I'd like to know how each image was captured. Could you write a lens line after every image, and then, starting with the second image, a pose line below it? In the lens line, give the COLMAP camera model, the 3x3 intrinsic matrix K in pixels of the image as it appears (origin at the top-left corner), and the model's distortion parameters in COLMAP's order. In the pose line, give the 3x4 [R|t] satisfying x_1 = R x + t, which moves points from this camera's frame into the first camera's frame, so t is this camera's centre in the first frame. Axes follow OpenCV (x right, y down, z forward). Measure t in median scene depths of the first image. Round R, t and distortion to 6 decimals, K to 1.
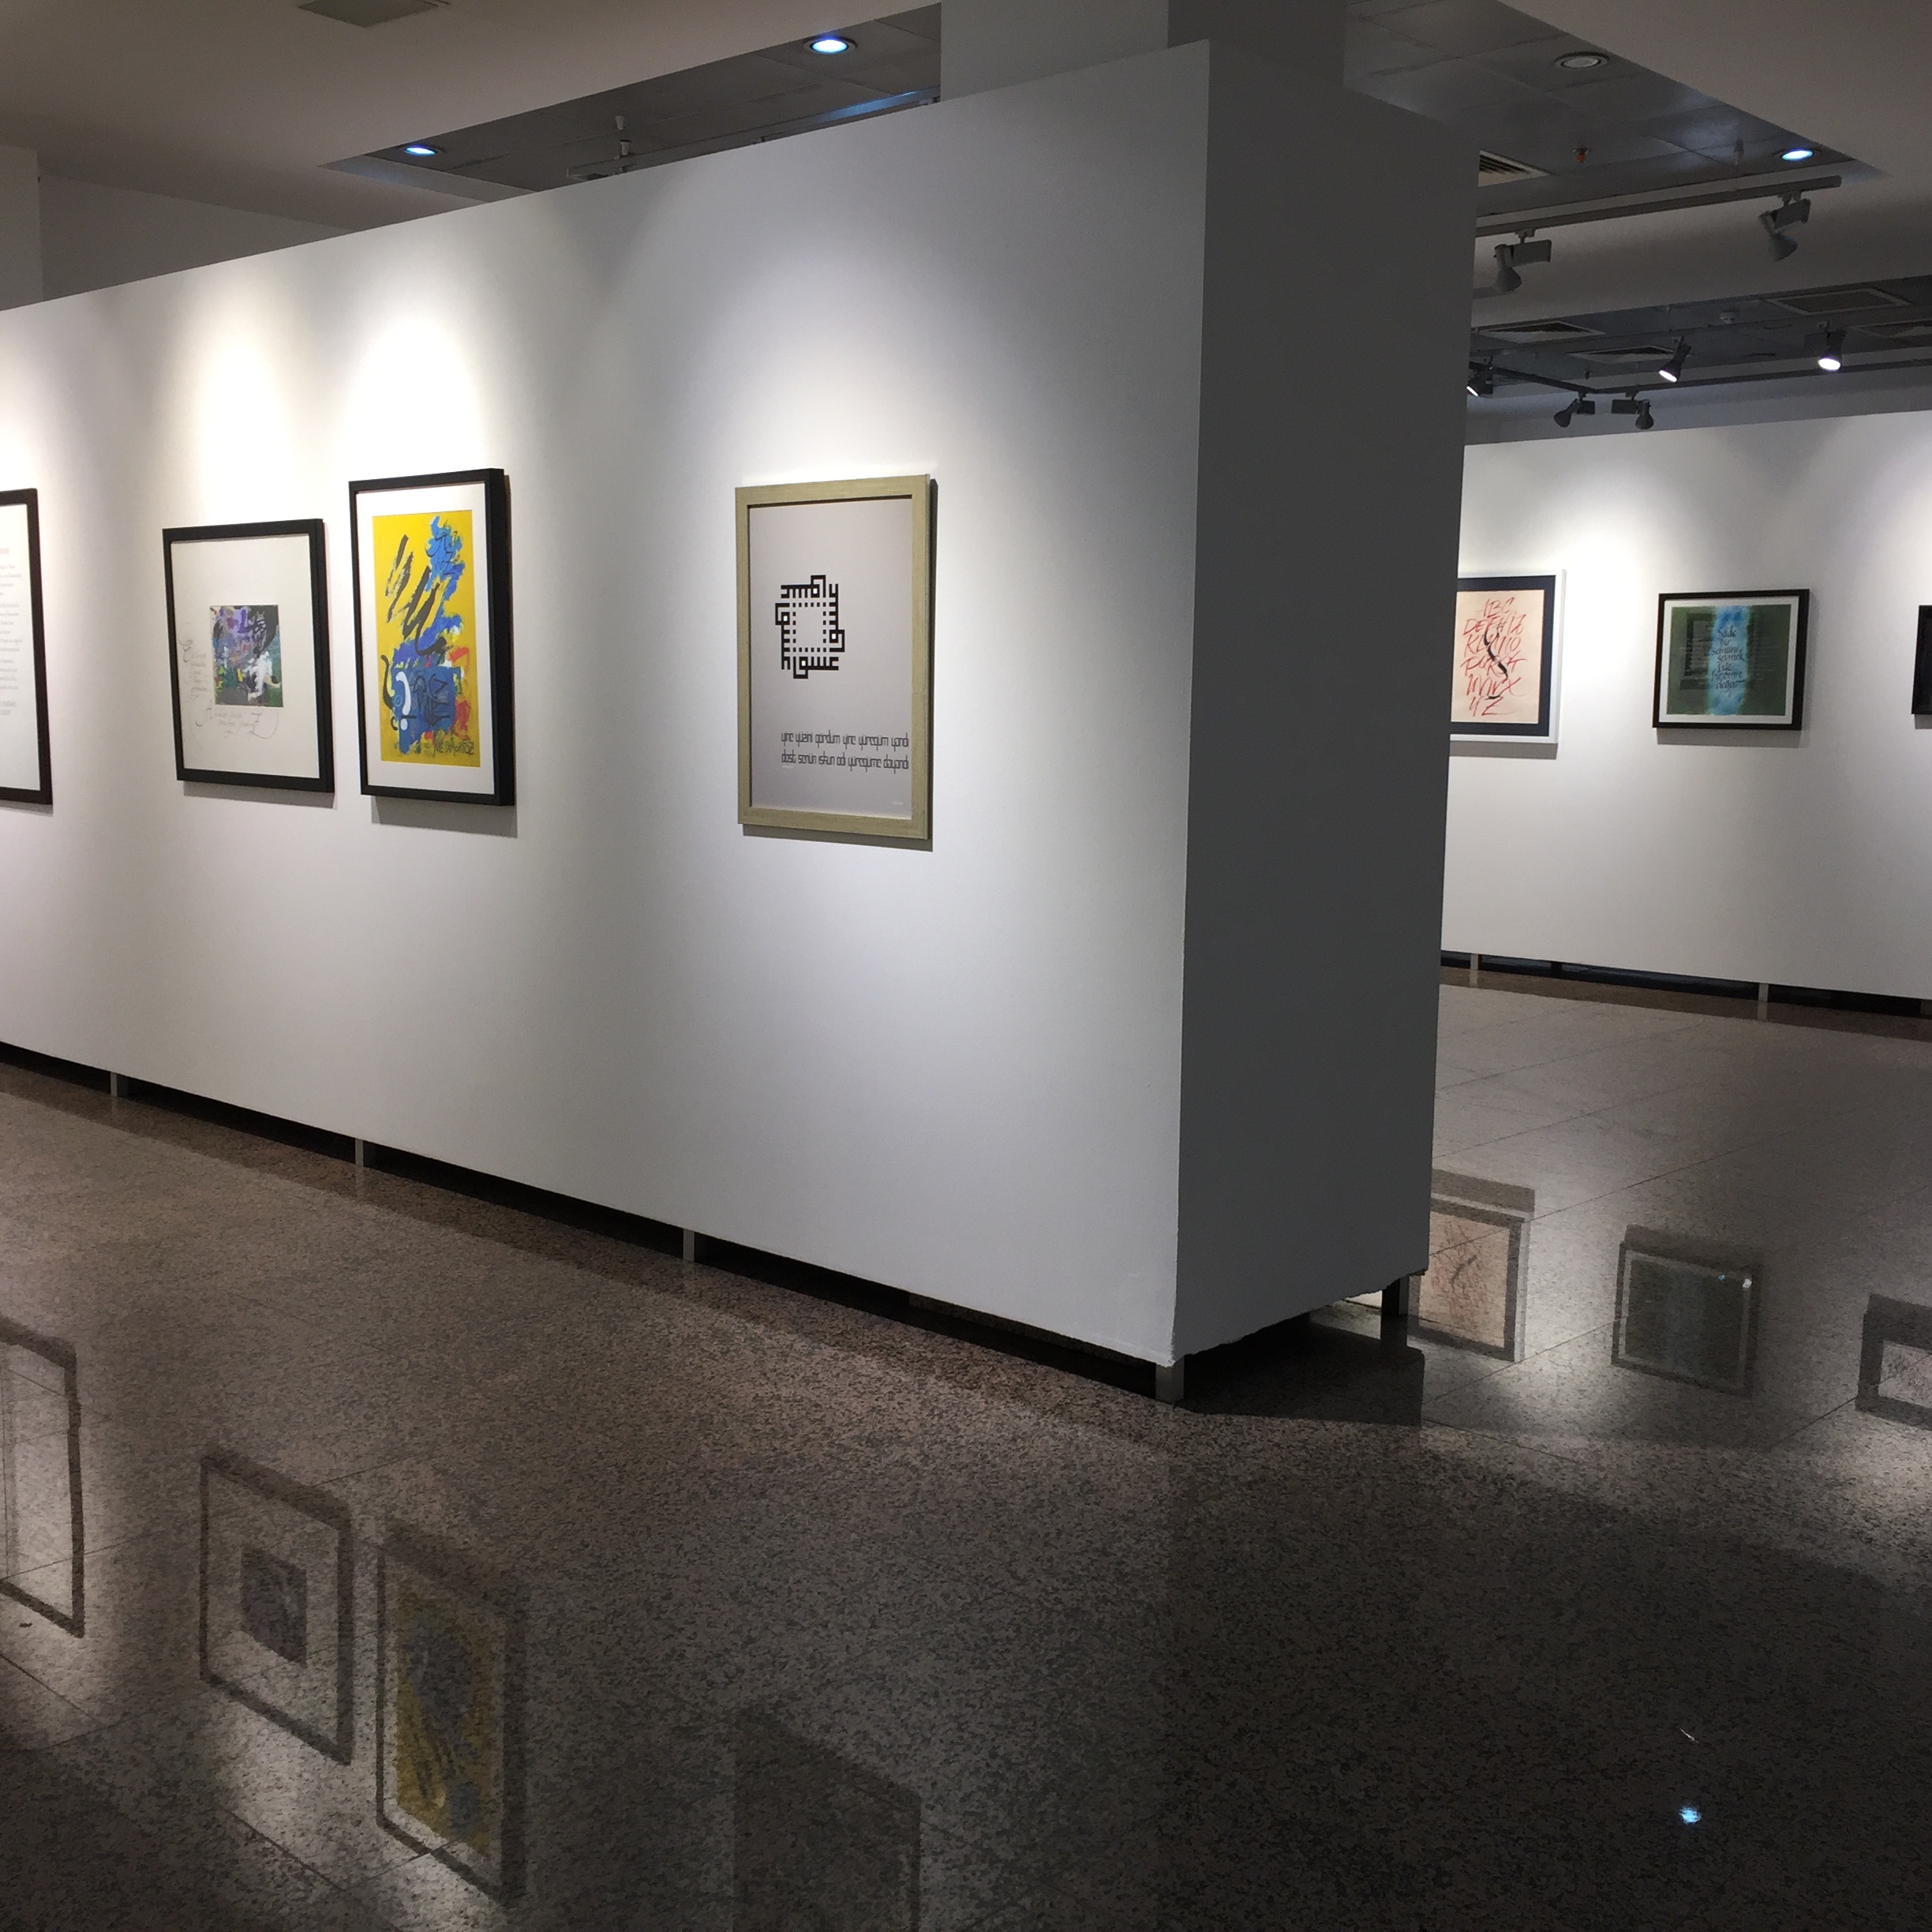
lens RADIAL K [[2158.5, 0, 966.0], [0, 2158.5, 966.0], [0, 0, 1]] dist [0.062726, -0.002544]
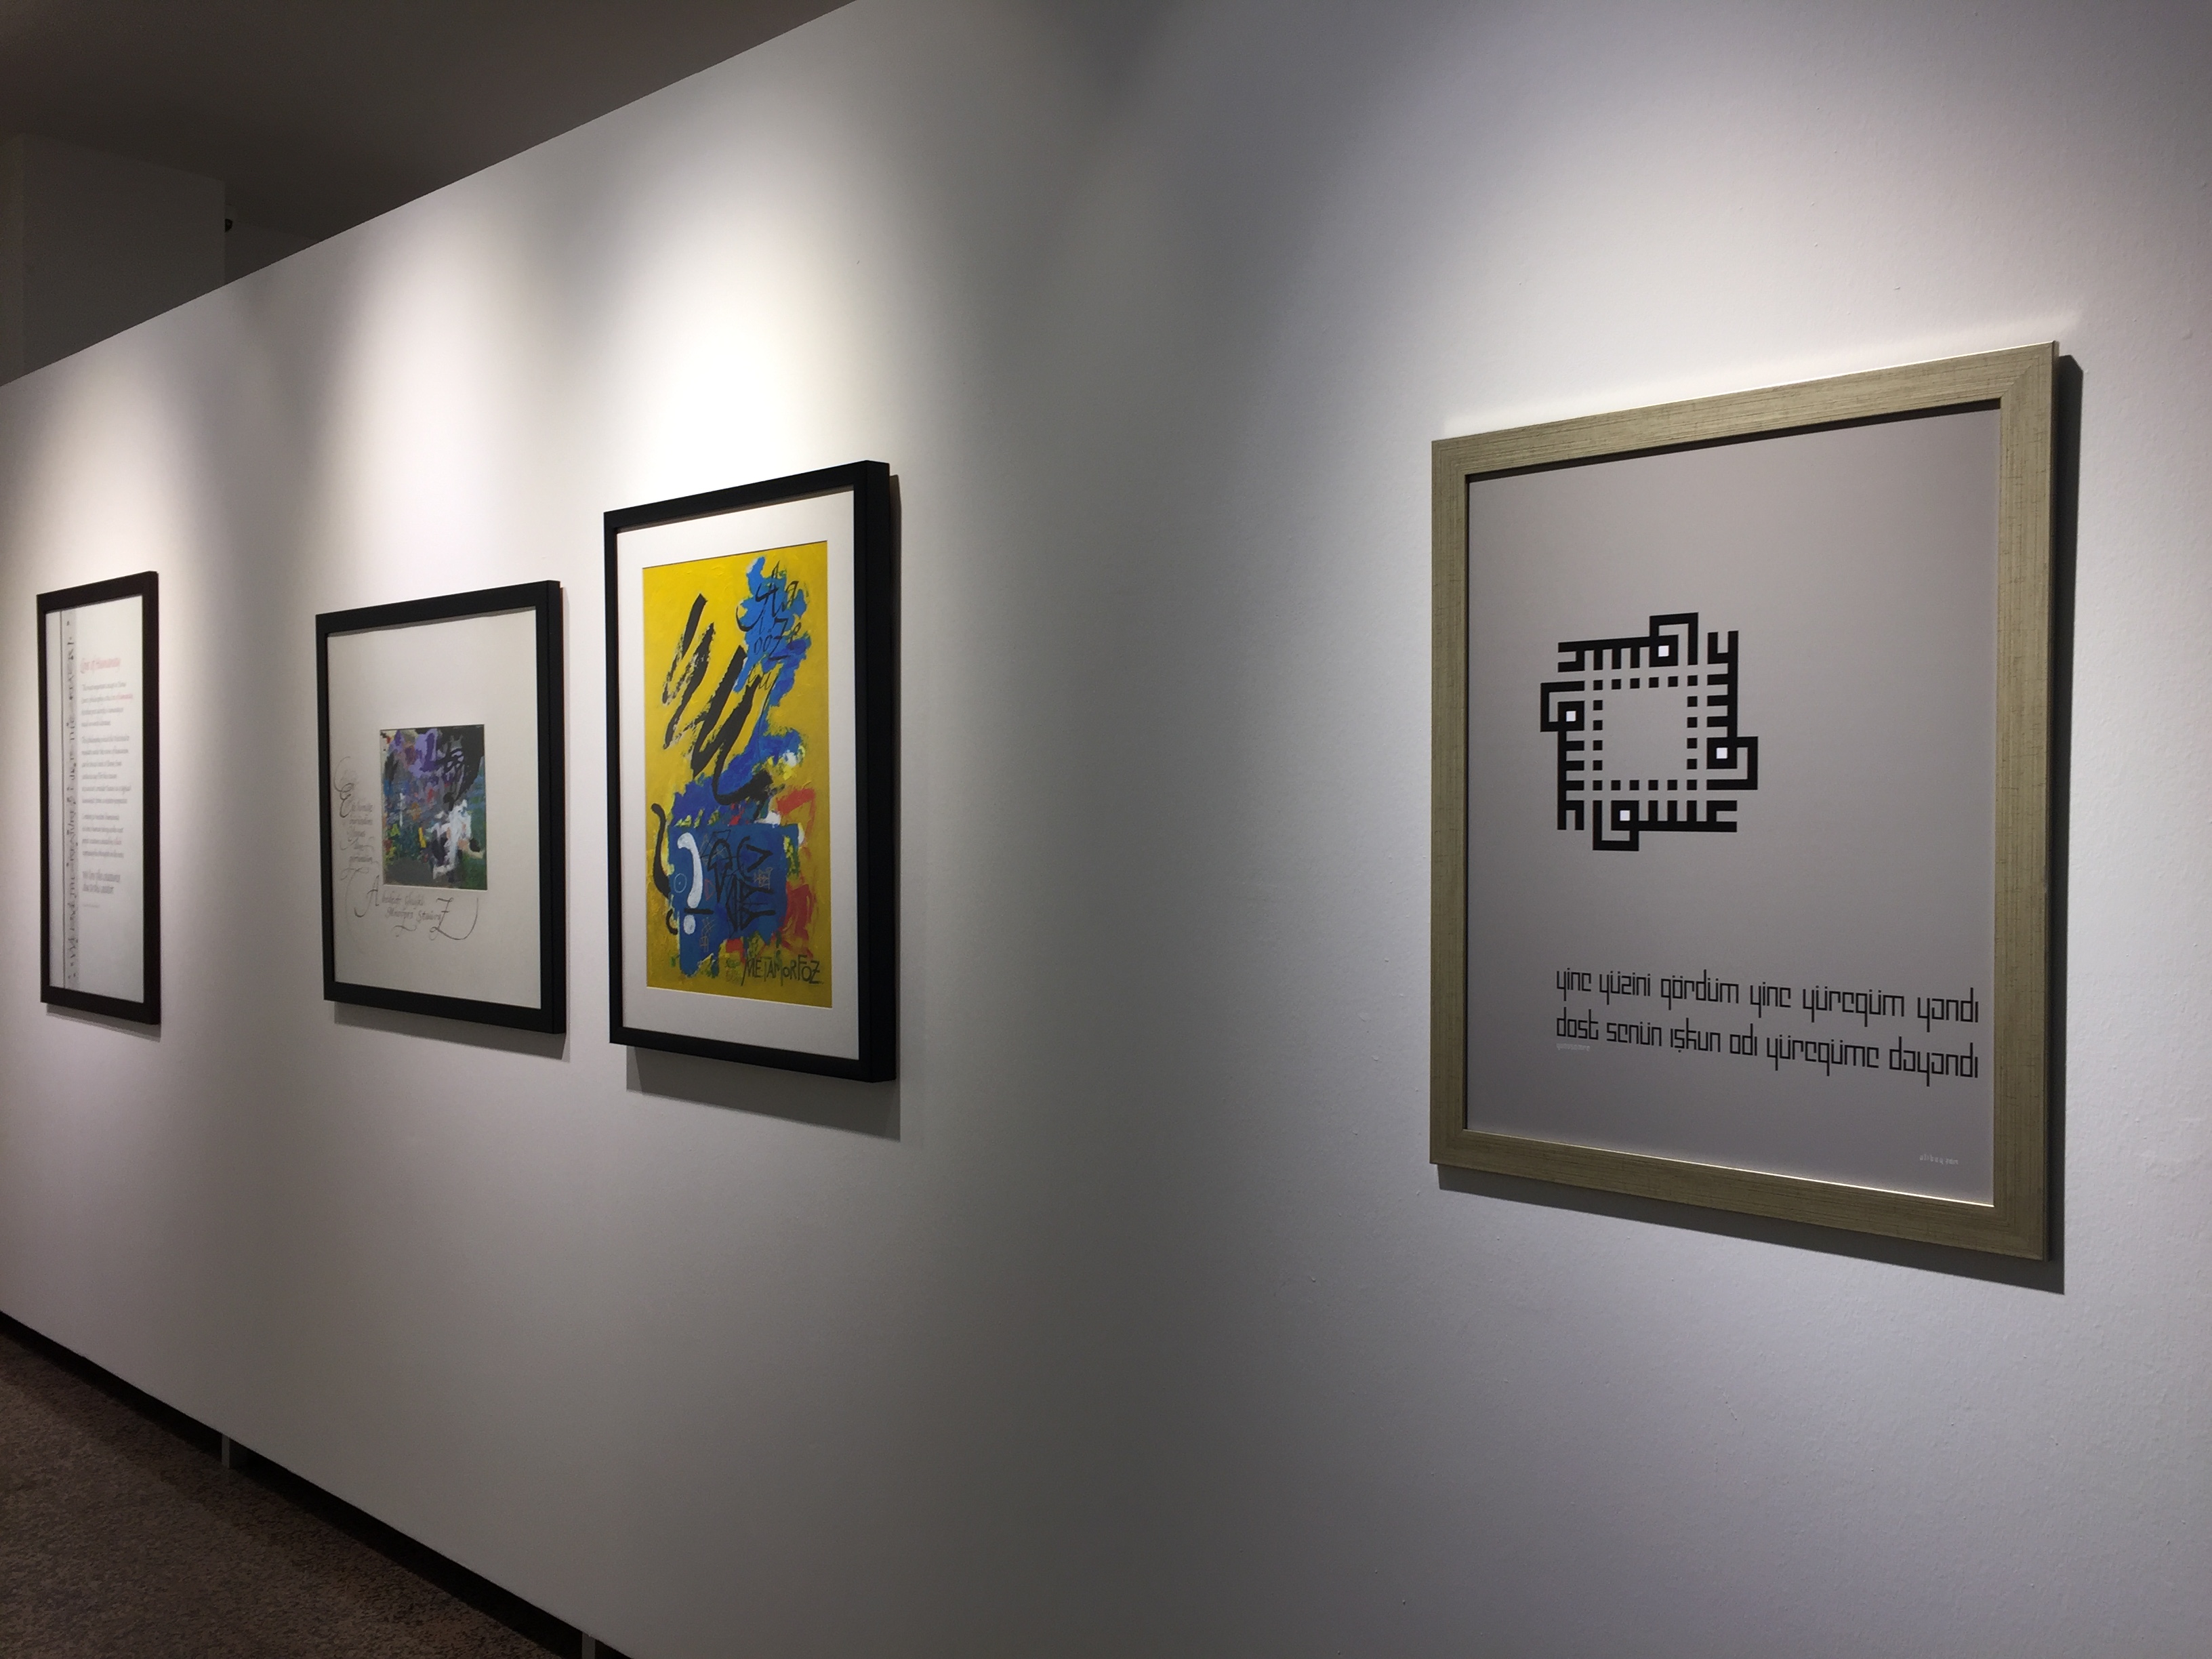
lens RADIAL K [[1883.4, 0, 1106.0], [0, 1883.4, 829.5], [0, 0, 1]] dist [0.052603, -0.005285]
pose [[0.999880, -0.010052, -0.011809, -0.147594], [0.008555, 0.992657, -0.120661, -0.077352], [0.012935, 0.120545, 0.992624, 0.520758]]
